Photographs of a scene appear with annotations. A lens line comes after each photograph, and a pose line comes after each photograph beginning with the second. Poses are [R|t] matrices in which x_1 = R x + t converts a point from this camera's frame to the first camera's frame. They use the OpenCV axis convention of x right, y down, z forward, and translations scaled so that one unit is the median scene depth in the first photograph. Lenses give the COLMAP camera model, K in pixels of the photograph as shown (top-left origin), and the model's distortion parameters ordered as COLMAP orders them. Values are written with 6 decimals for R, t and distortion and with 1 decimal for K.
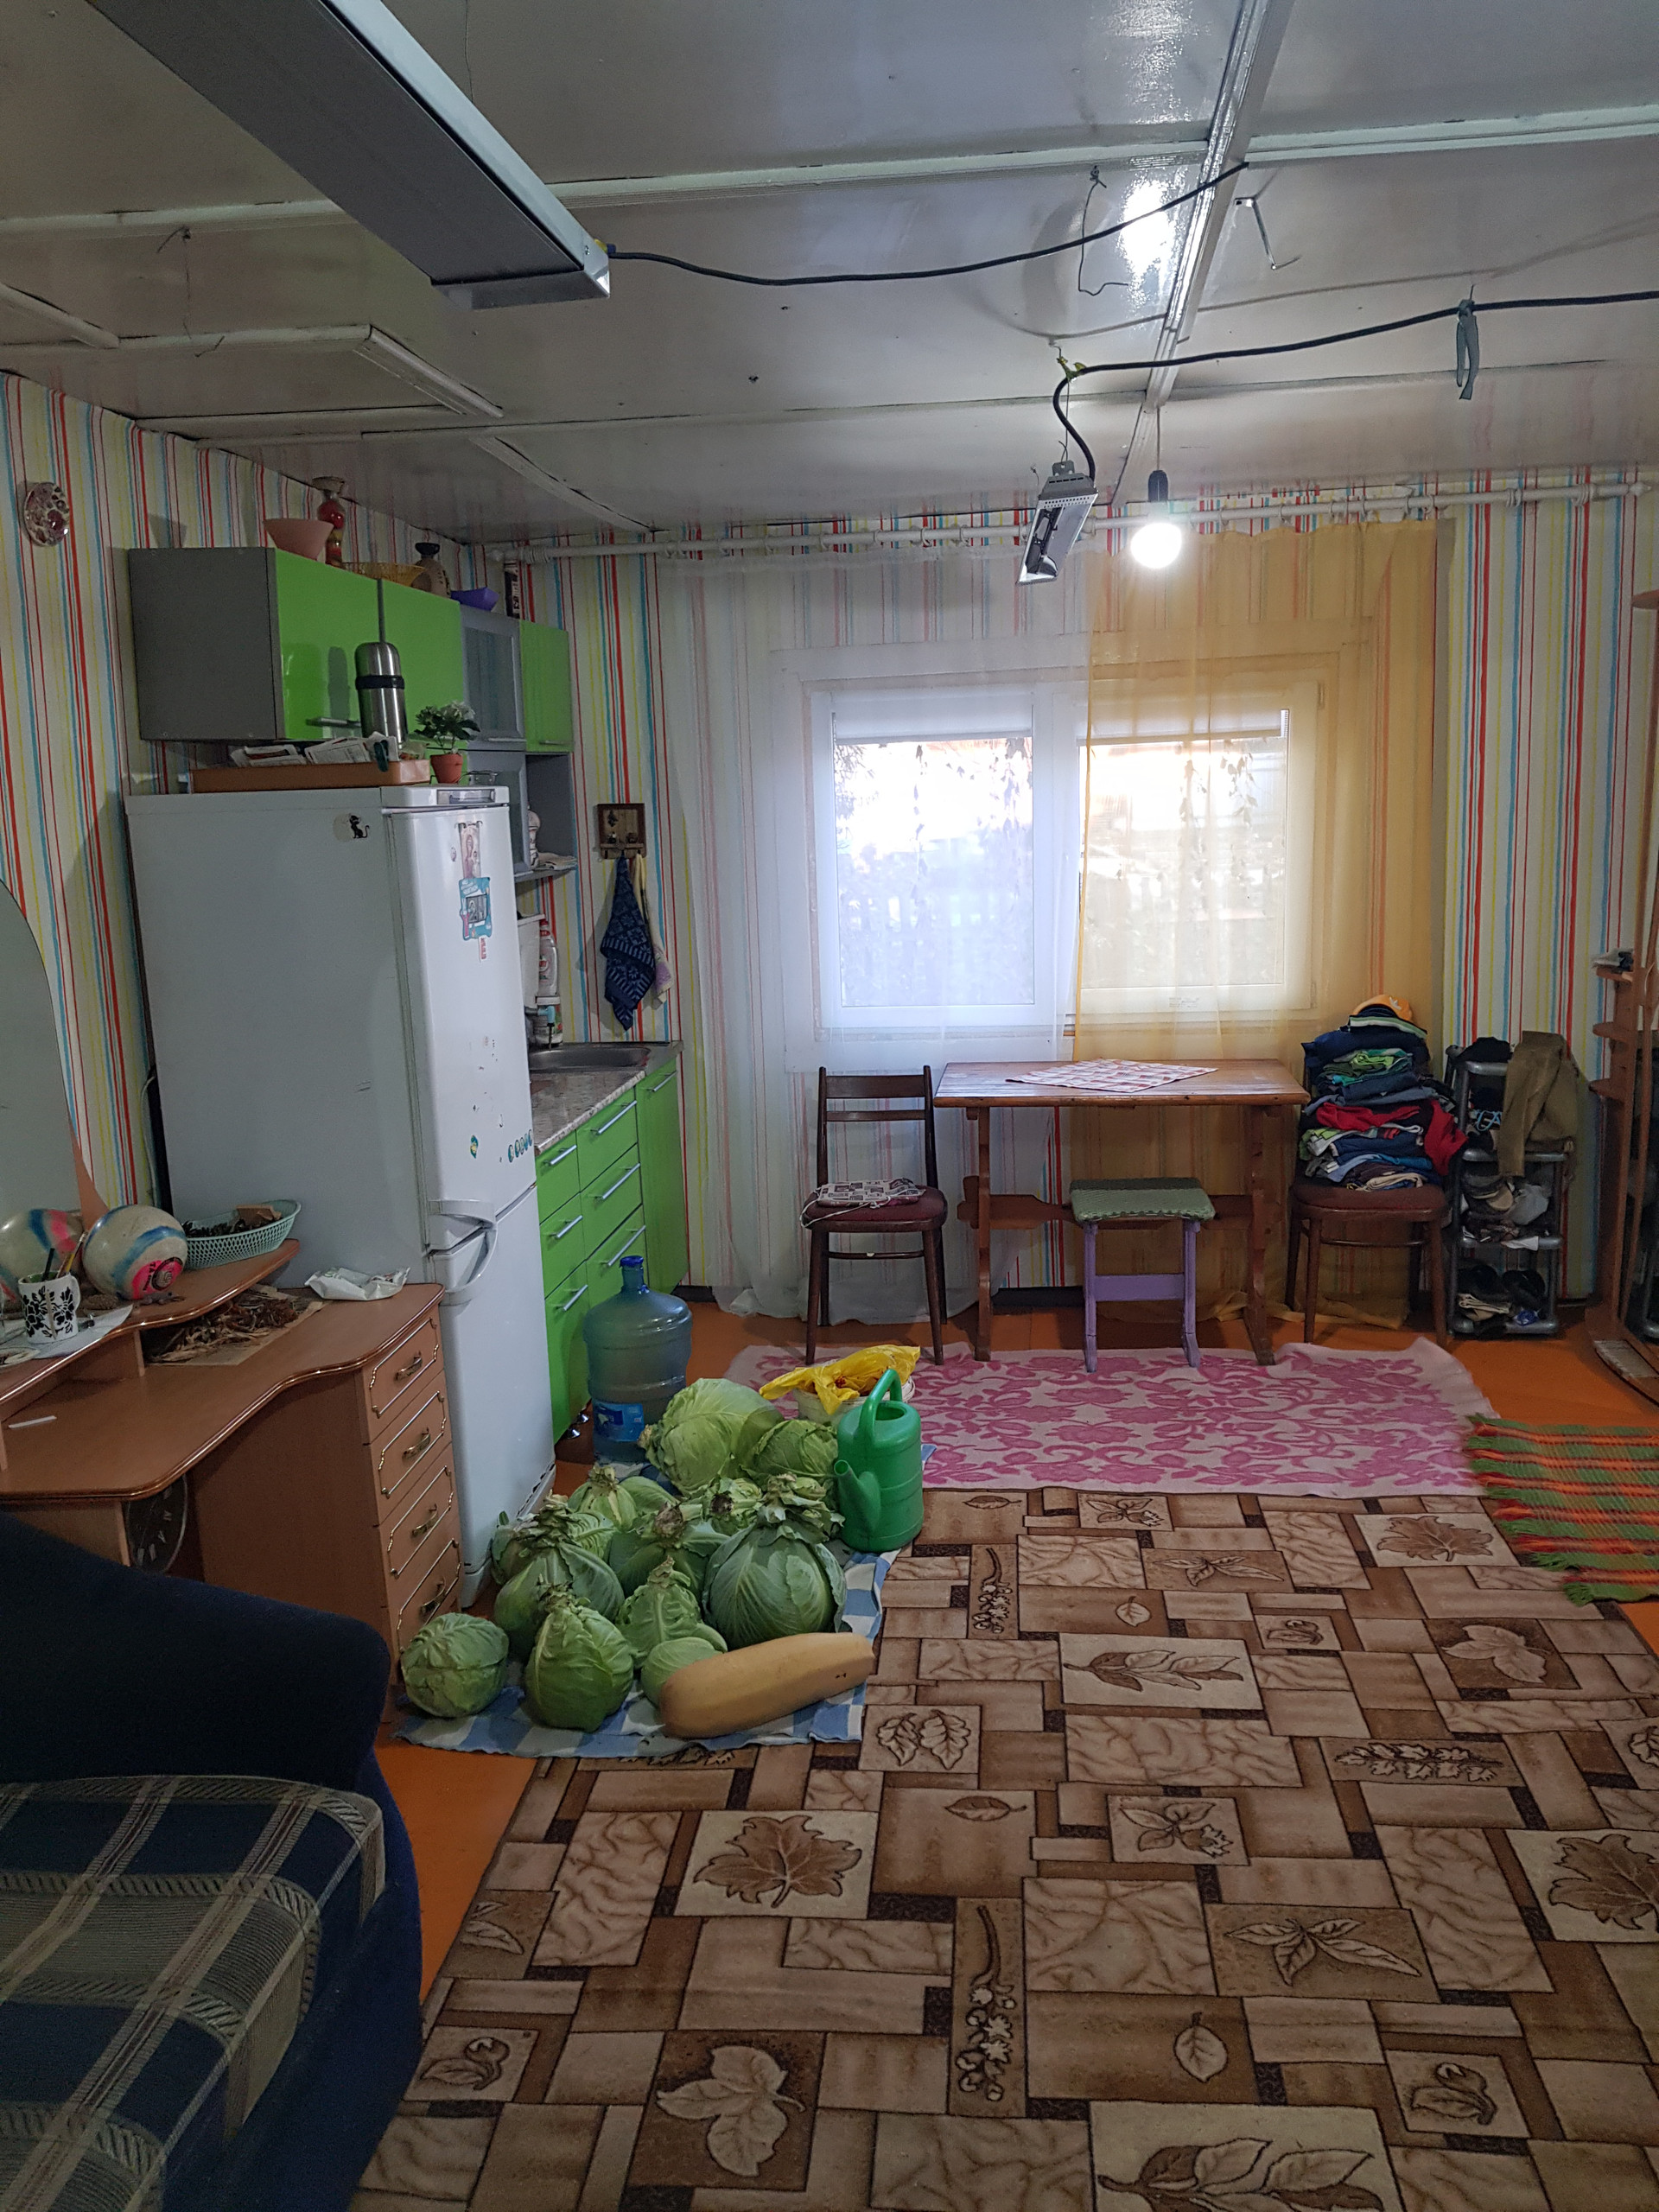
lens RADIAL K [[1701.2, 0, 840.7], [0, 1701.2, 1113.8], [0, 0, 1]] dist [0.091927, -0.150333]
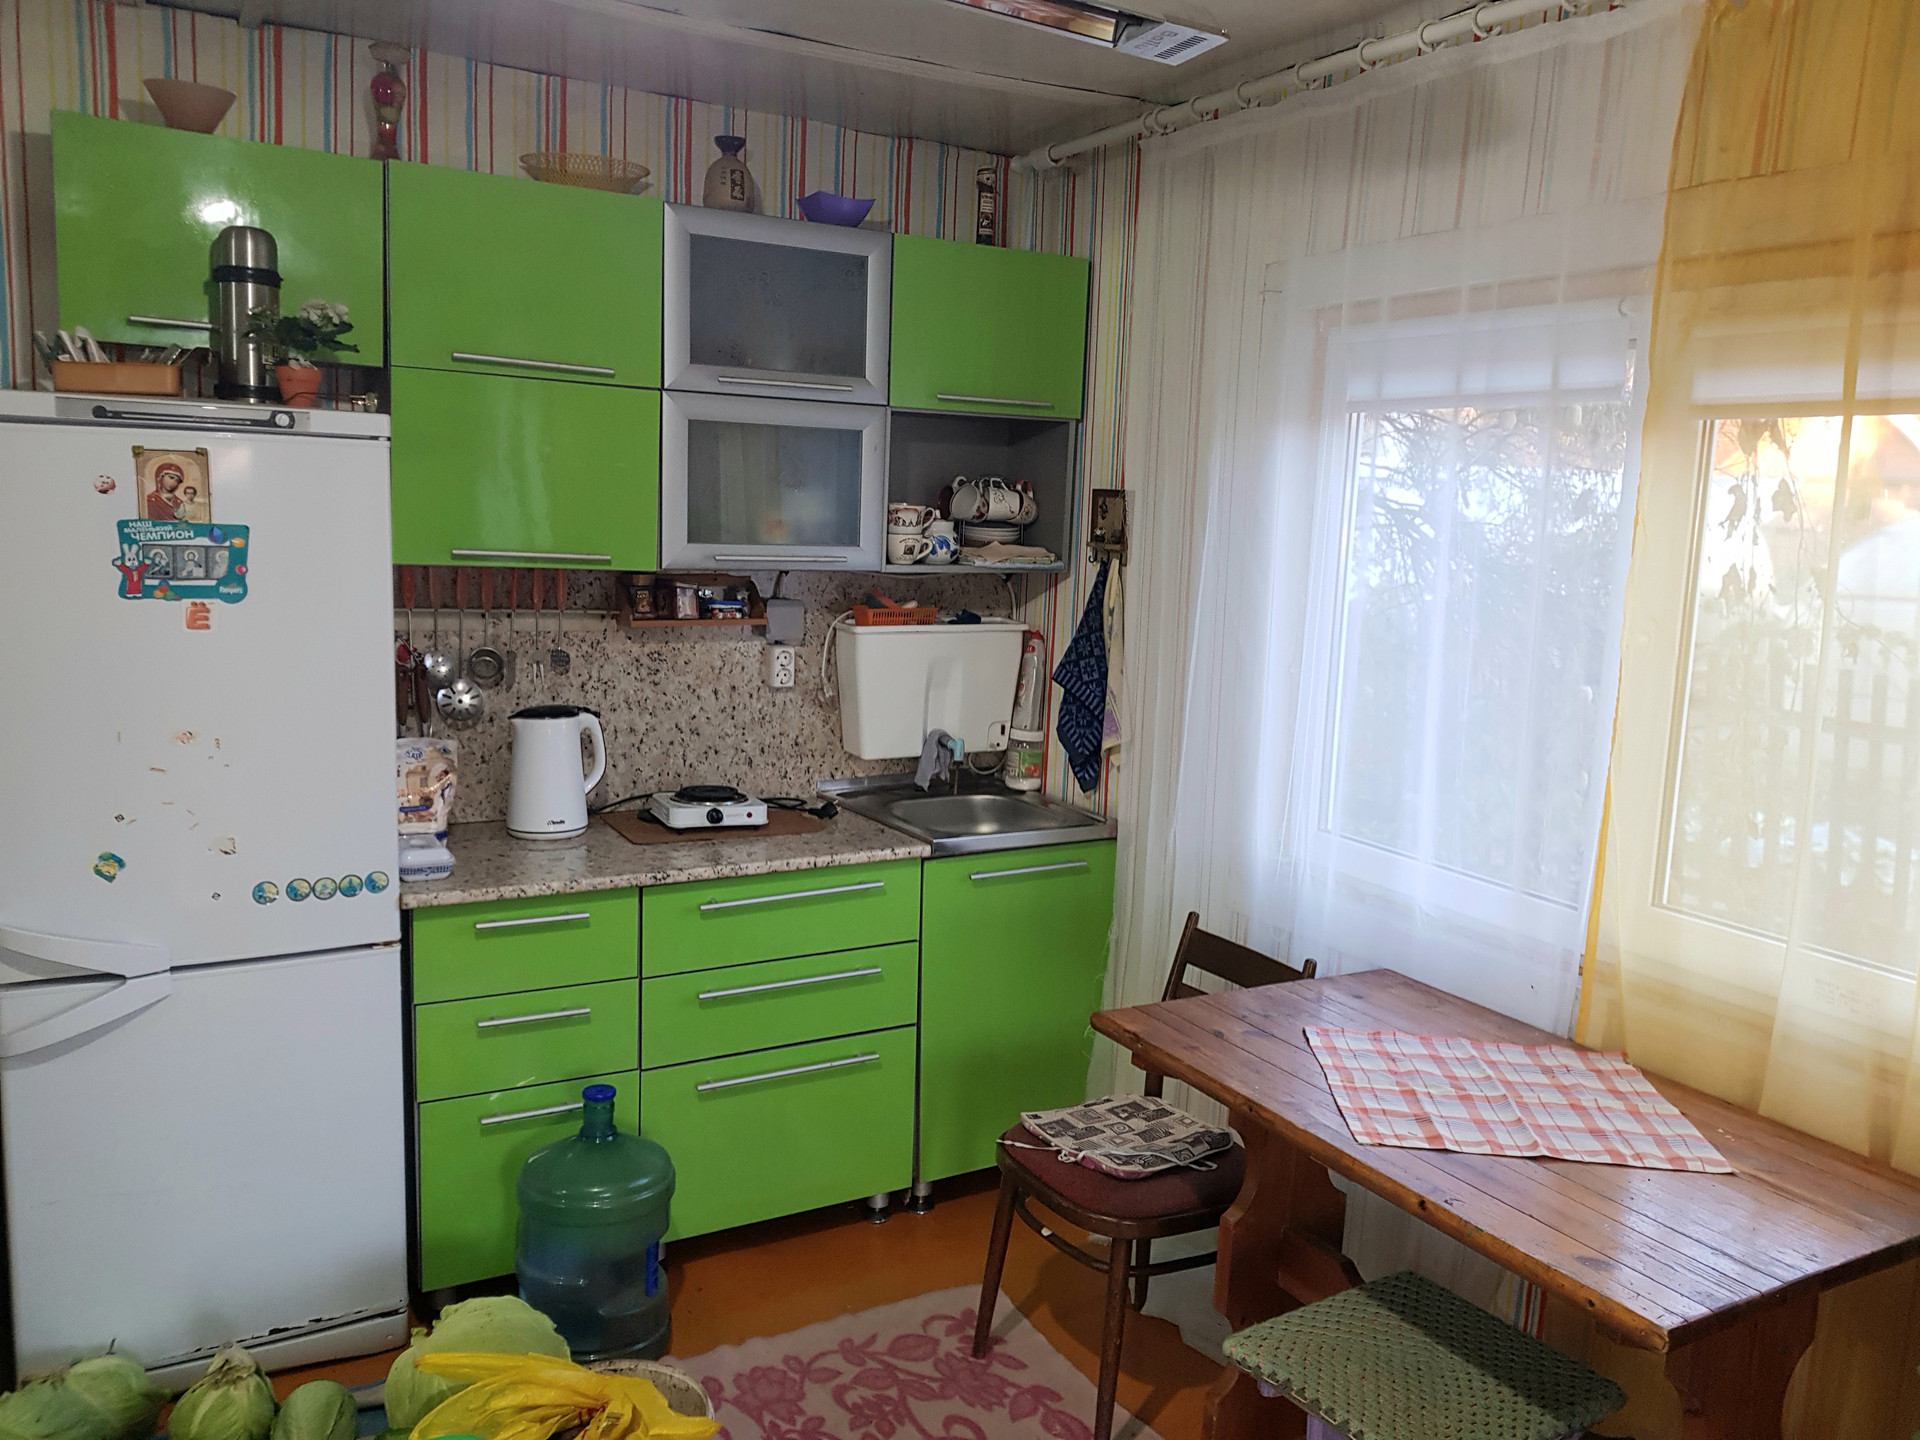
lens RADIAL K [[1489.5, 0, 999.0], [0, 1489.5, 719.9], [0, 0, 1]] dist [0.103247, -0.179434]
pose [[0.610317, 0.175129, -0.772556, 0.543677], [-0.214031, 0.975440, 0.052036, -0.166389], [0.762695, 0.133592, 0.632810, 0.877297]]
